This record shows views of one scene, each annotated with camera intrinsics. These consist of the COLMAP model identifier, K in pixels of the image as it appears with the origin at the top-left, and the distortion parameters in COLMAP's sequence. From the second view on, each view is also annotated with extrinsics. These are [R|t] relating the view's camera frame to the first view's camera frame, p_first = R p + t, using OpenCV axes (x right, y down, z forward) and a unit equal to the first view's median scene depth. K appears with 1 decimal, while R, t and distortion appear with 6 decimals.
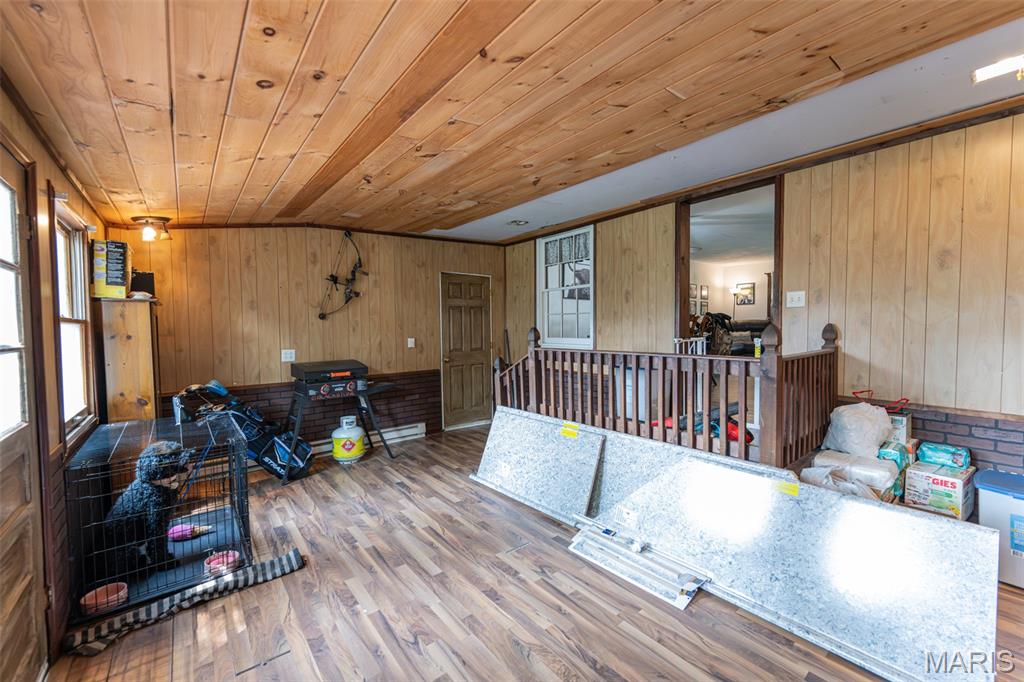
lens RADIAL K [[409.8, 0, 515.0], [0, 409.8, 342.4], [0, 0, 1]] dist [0.000408, -0.000236]
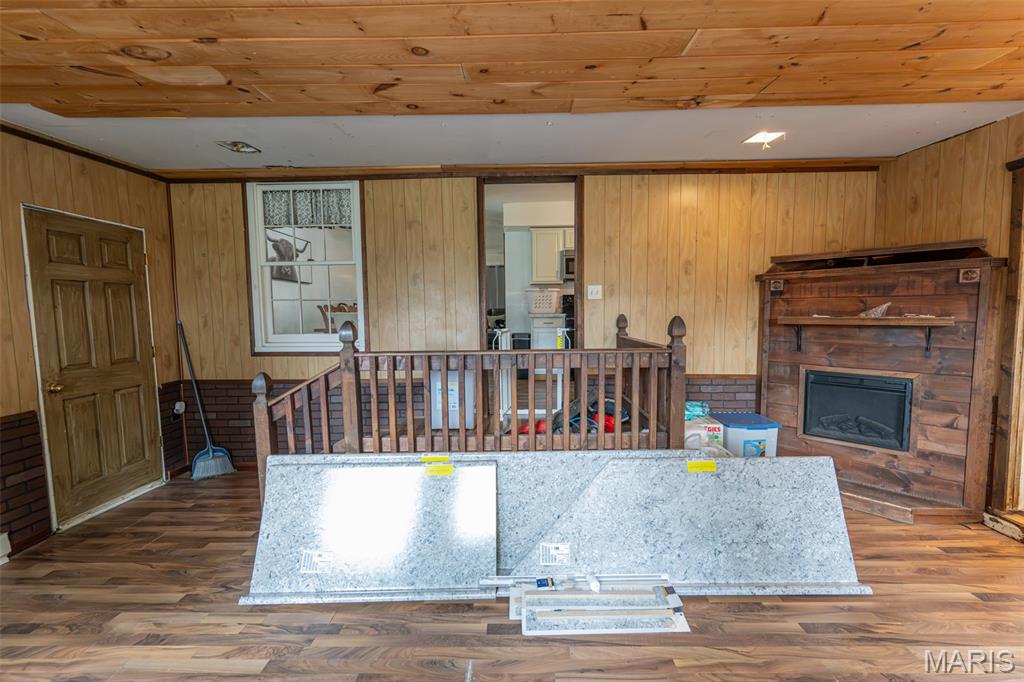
lens RADIAL K [[409.8, 0, 515.0], [0, 409.8, 342.4], [0, 0, 1]] dist [0.000408, -0.000236]
pose [[0.643169, -0.056636, 0.763627, -0.277673], [0.034120, 0.998390, 0.045309, -0.023815], [-0.764964, -0.003086, 0.644066, 0.395291]]
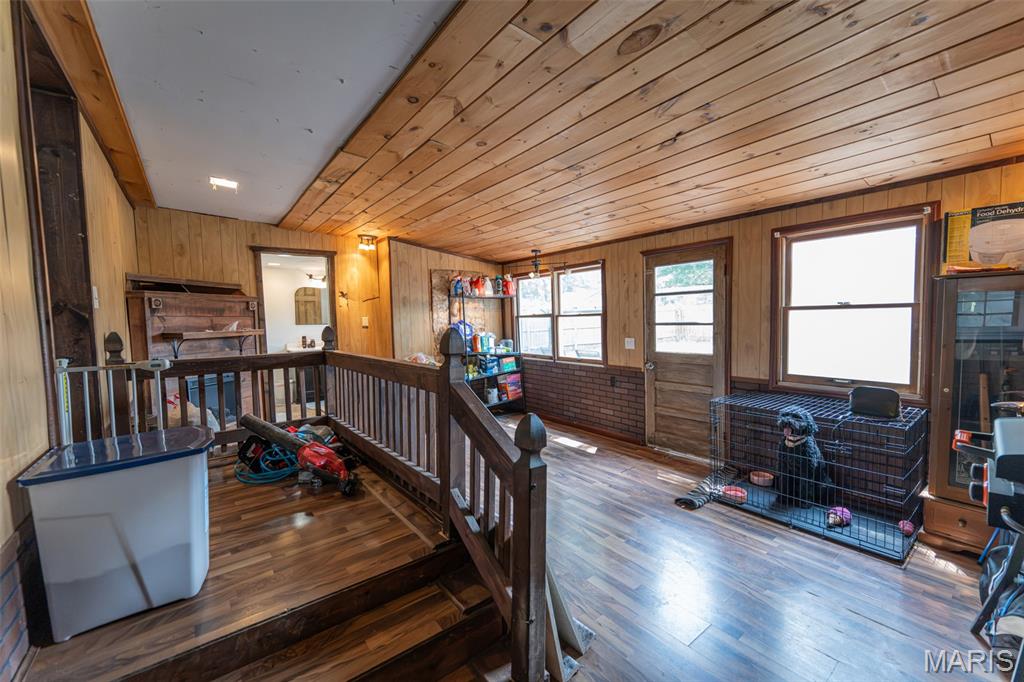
lens RADIAL K [[409.8, 0, 515.0], [0, 409.8, 342.4], [0, 0, 1]] dist [0.000408, -0.000236]
pose [[-0.999072, 0.030616, 0.030299, -0.043253], [0.033343, 0.995010, 0.094042, -0.061419], [-0.027269, 0.094965, -0.995107, 1.489915]]
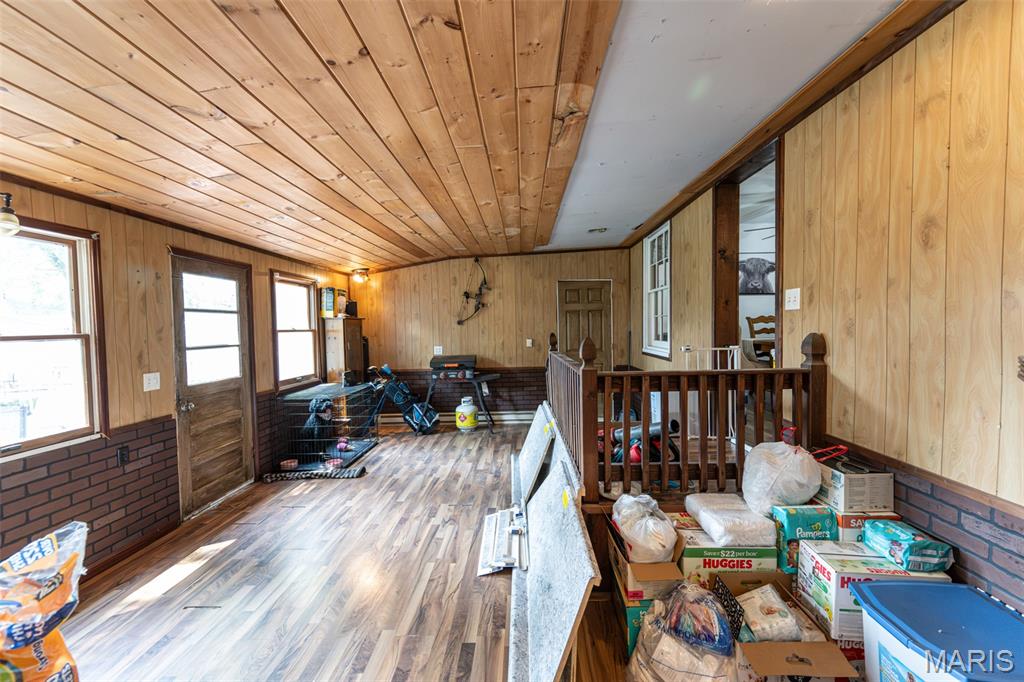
lens RADIAL K [[409.8, 0, 515.0], [0, 409.8, 342.4], [0, 0, 1]] dist [0.000408, -0.000236]
pose [[0.761652, 0.021377, -0.647634, 0.694049], [-0.013829, 0.999764, 0.016736, -0.028227], [0.647839, -0.003791, 0.761768, 0.089119]]
